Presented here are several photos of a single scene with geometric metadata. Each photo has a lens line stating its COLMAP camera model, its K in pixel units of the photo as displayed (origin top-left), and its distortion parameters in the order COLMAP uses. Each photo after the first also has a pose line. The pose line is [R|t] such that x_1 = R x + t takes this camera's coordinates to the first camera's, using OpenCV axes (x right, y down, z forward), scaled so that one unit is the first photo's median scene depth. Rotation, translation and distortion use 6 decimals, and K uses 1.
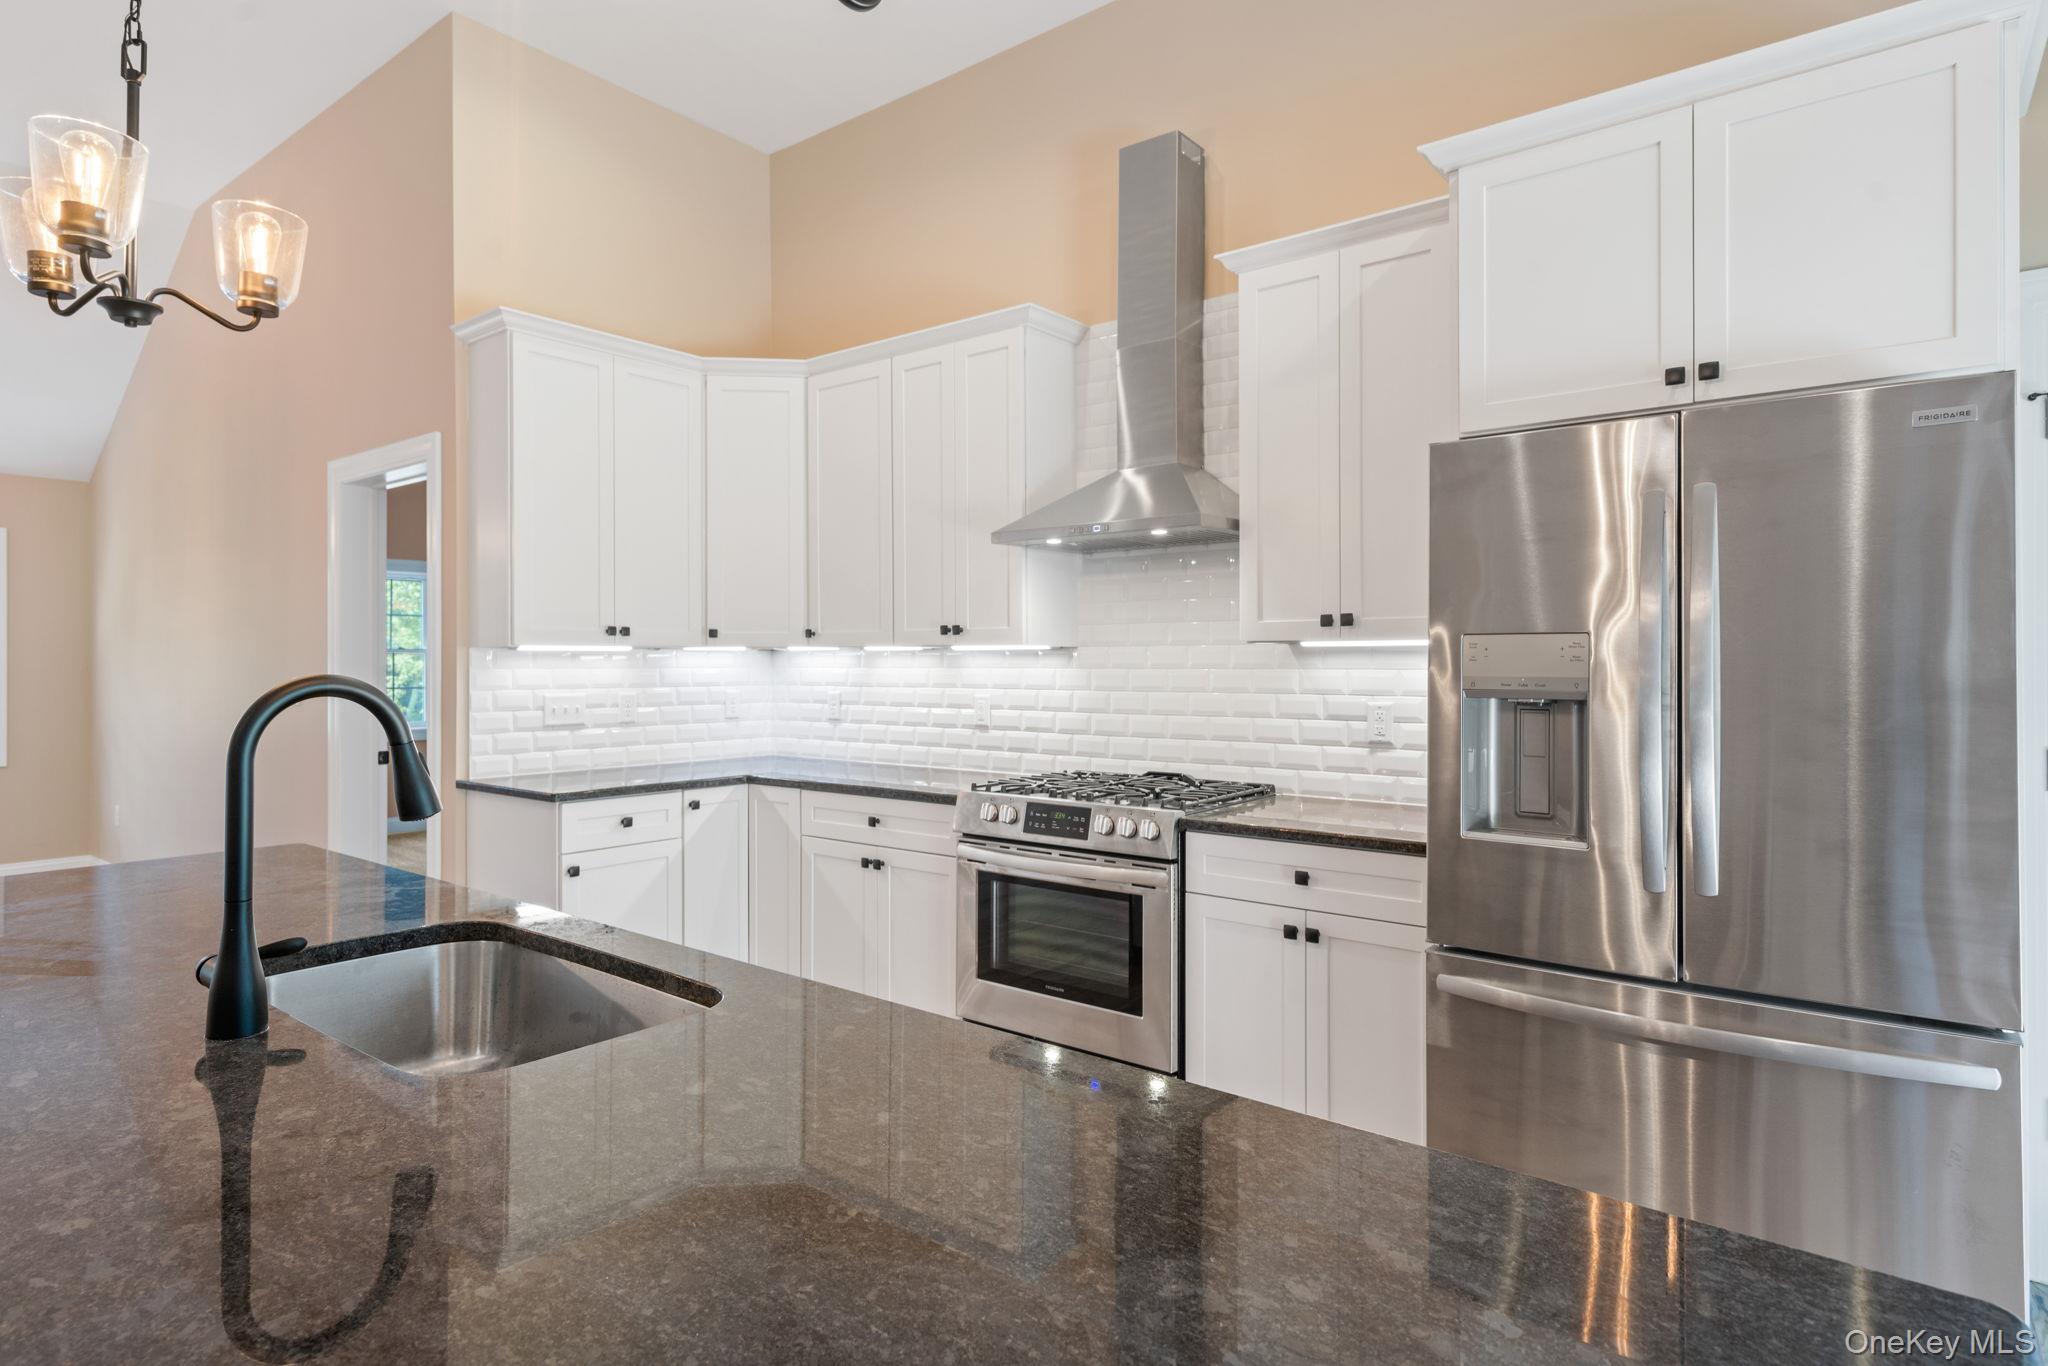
lens RADIAL K [[1090.7, 0, 1034.4], [0, 1090.7, 655.7], [0, 0, 1]] dist [0.000899, -0.001794]
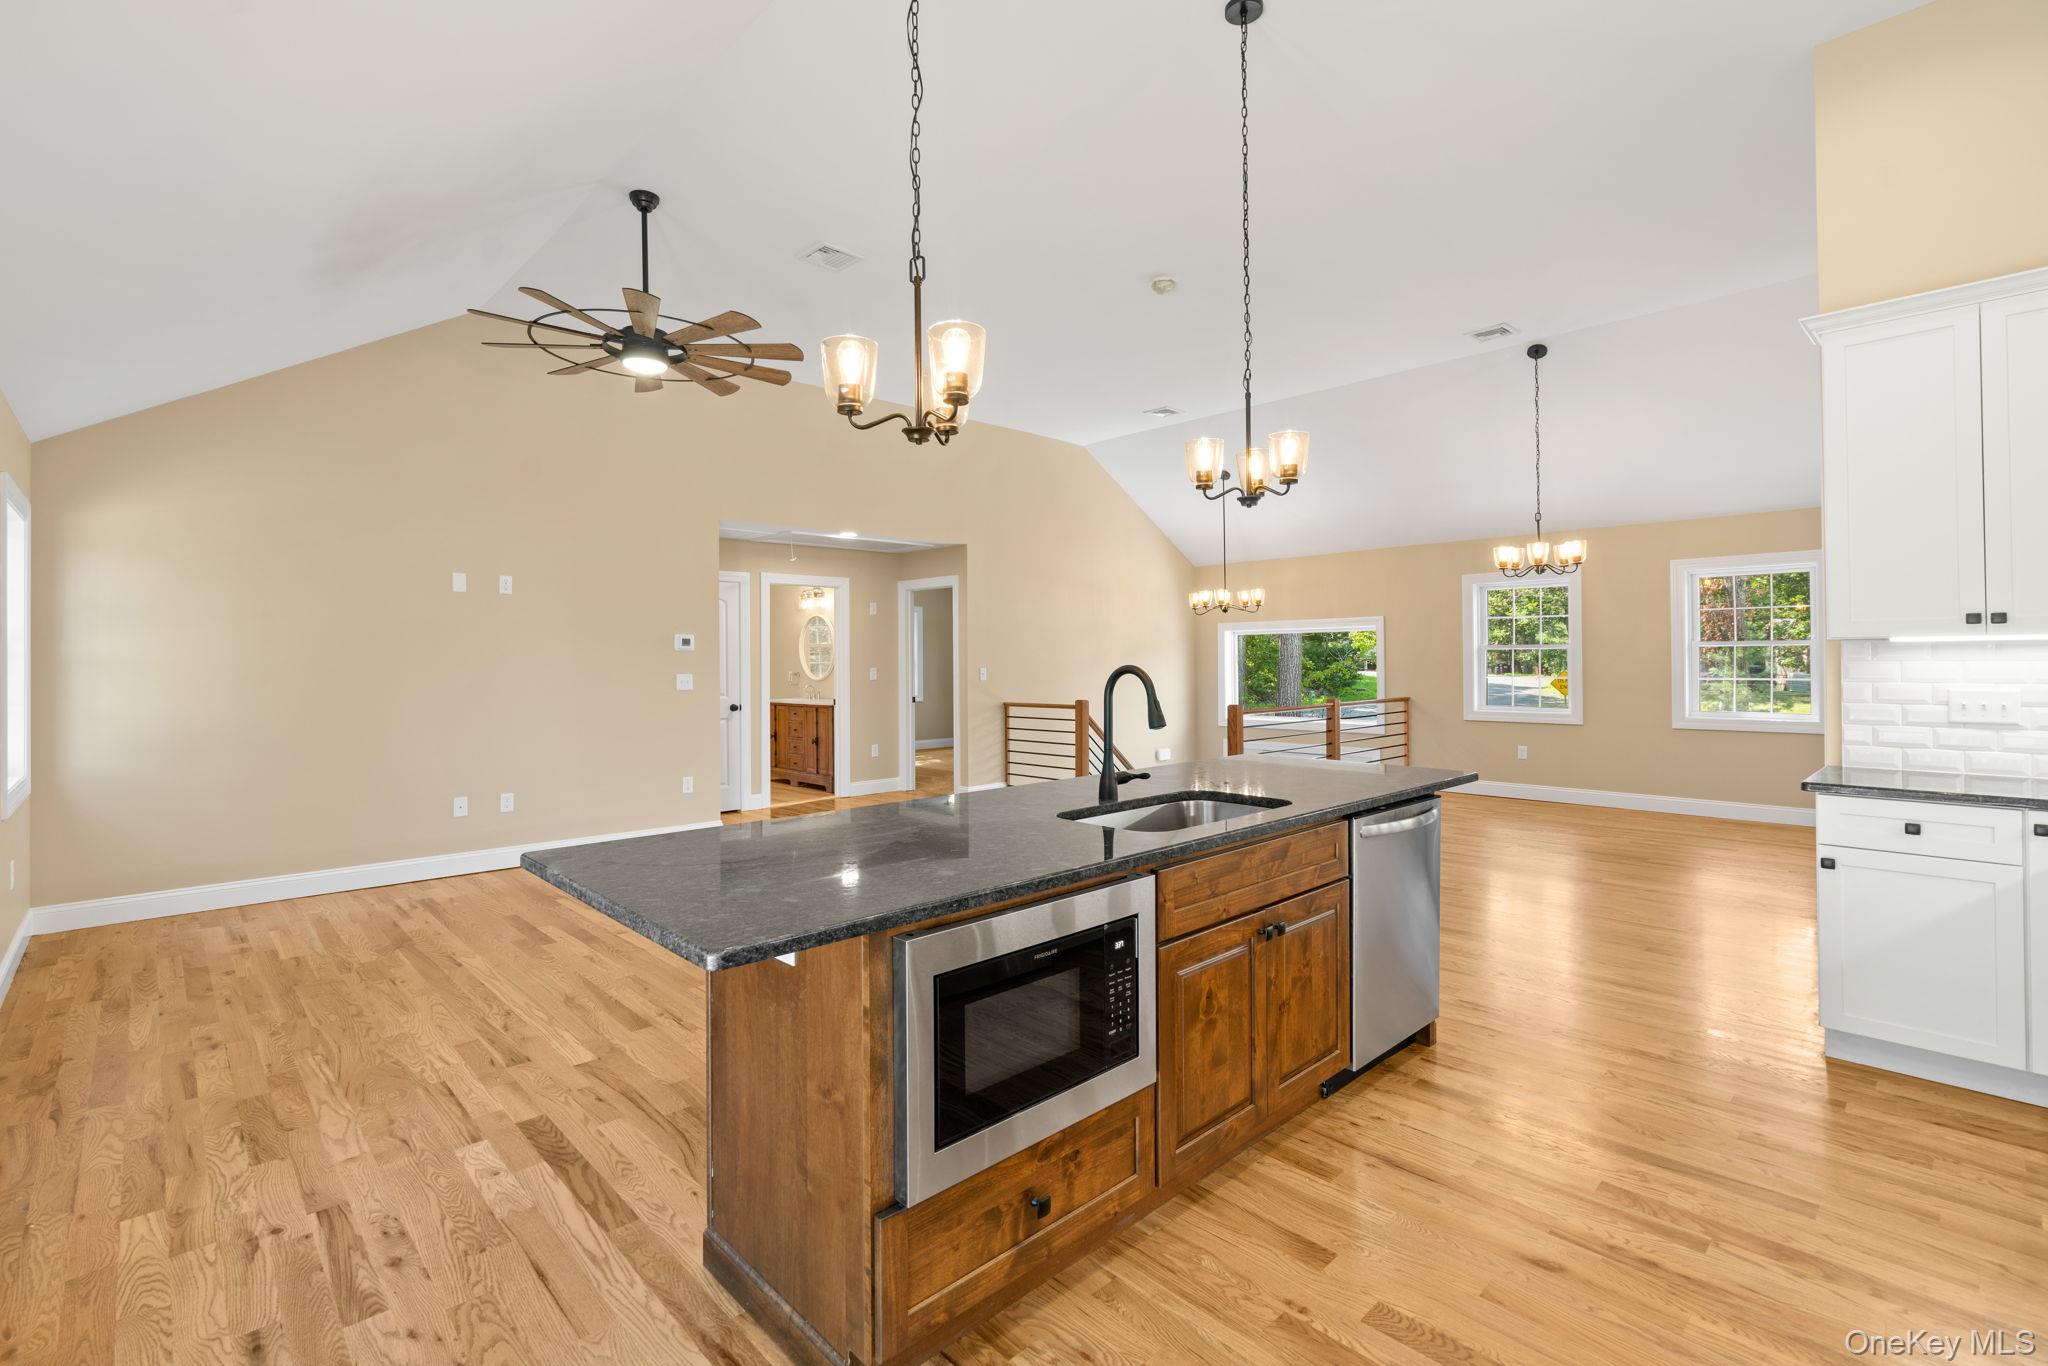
lens RADIAL K [[928.2, 0, 1010.1], [0, 928.2, 653.2], [0, 0, 1]] dist [-0.011013, 0.003941]
pose [[-0.149614, -0.003611, -0.988738, 0.468530], [0.013877, 0.999887, -0.005752, -0.001434], [0.988647, -0.014581, -0.149547, 0.339583]]
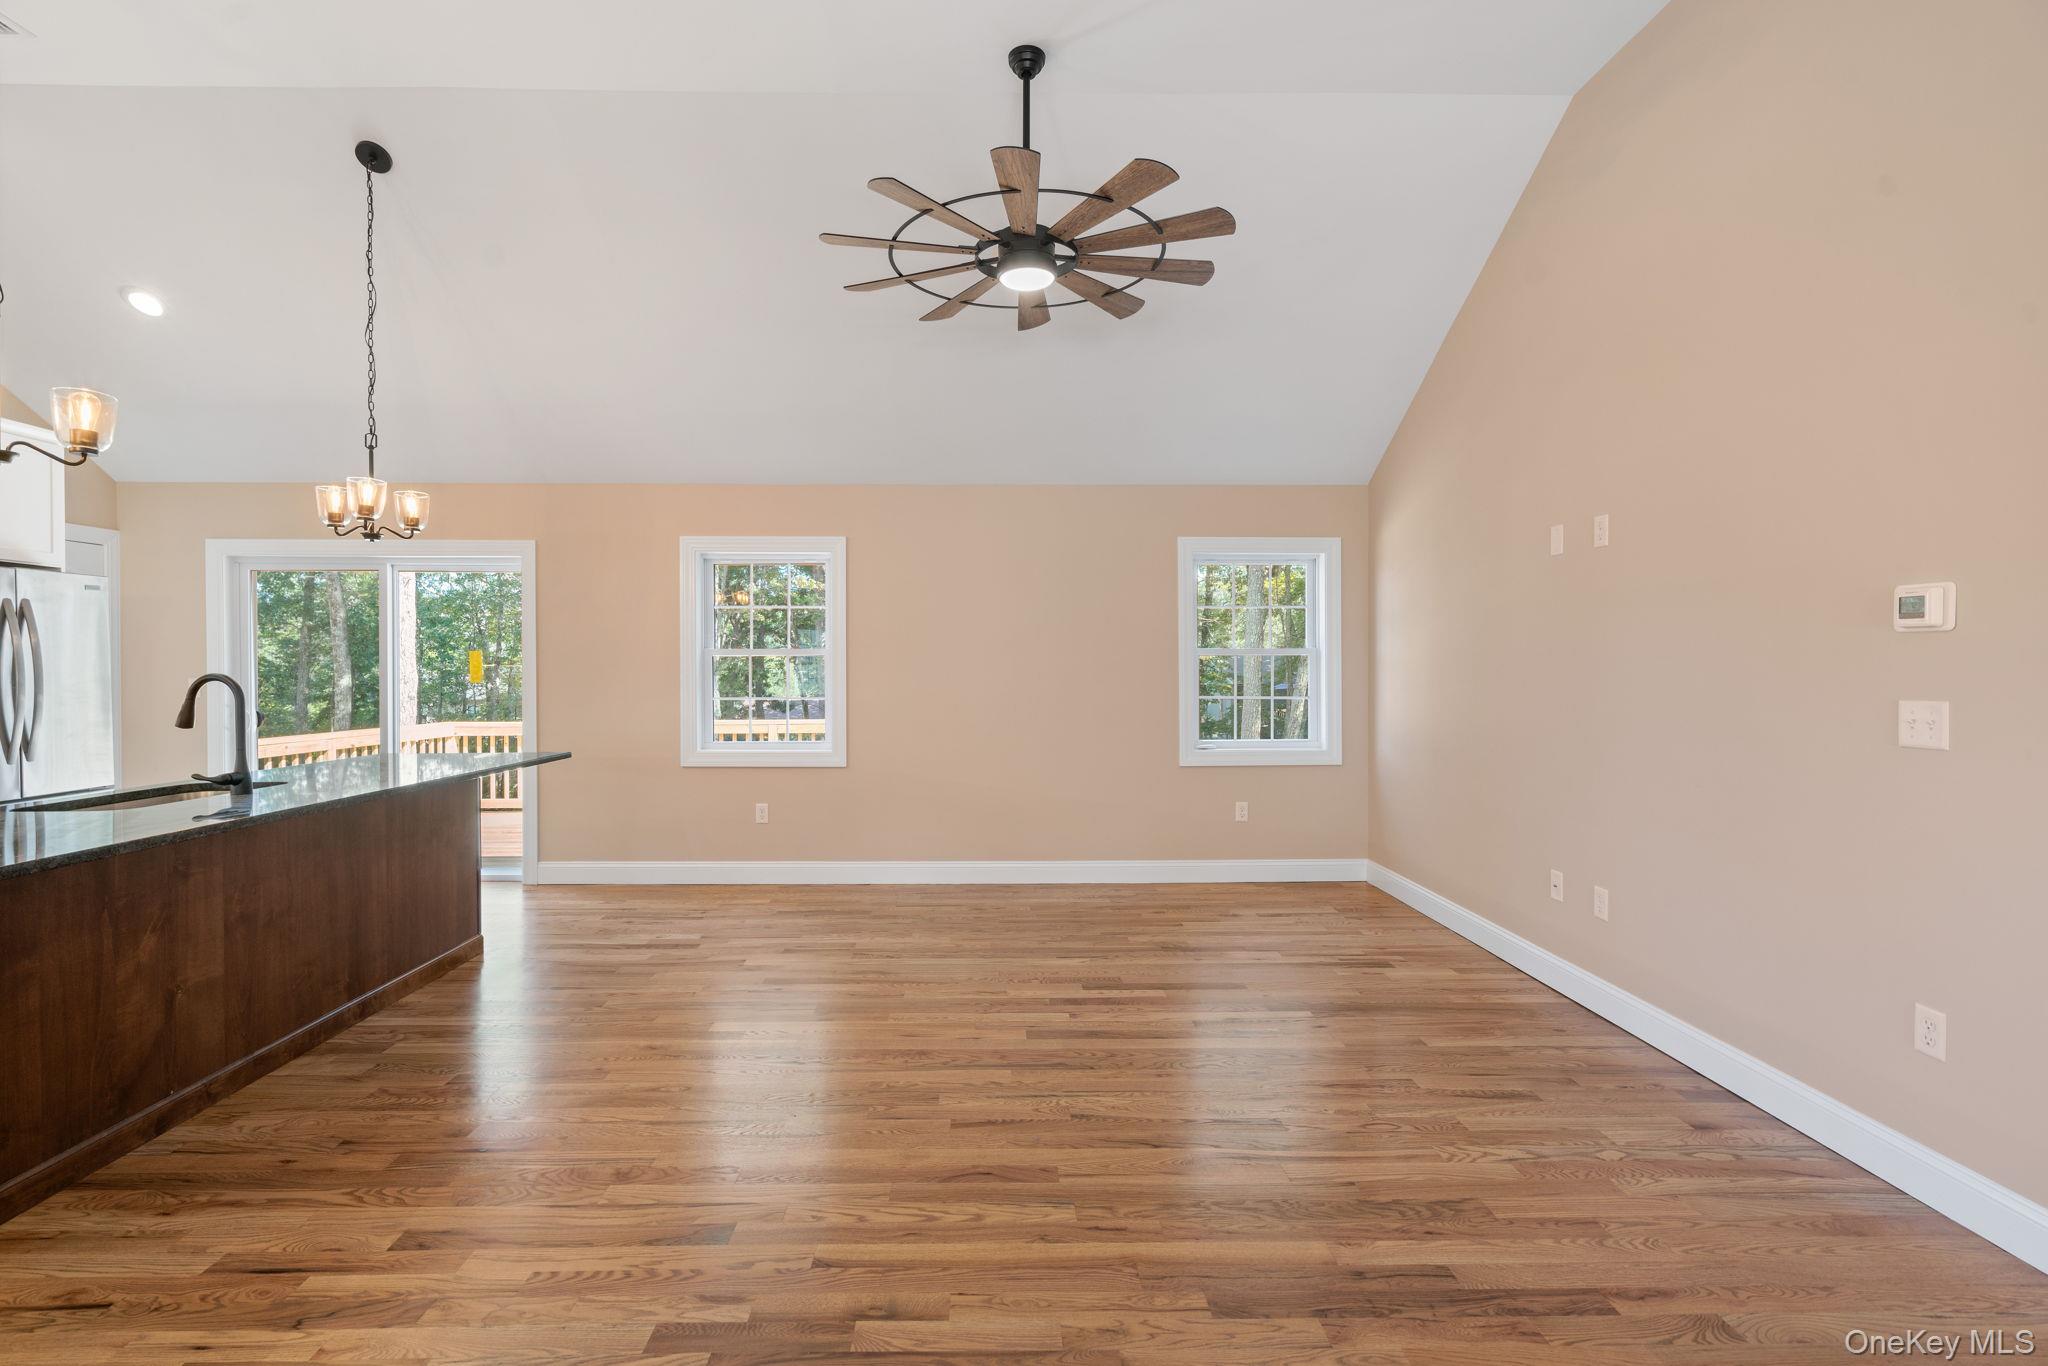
lens RADIAL K [[928.2, 0, 1007.4], [0, 928.2, 675.5], [0, 0, 1]] dist [-0.011013, 0.003941]
pose [[-0.631943, -0.004978, 0.774999, -1.210626], [-0.002821, 0.999988, 0.004123, 0.002388], [-0.775010, 0.000420, -0.631949, 0.299101]]
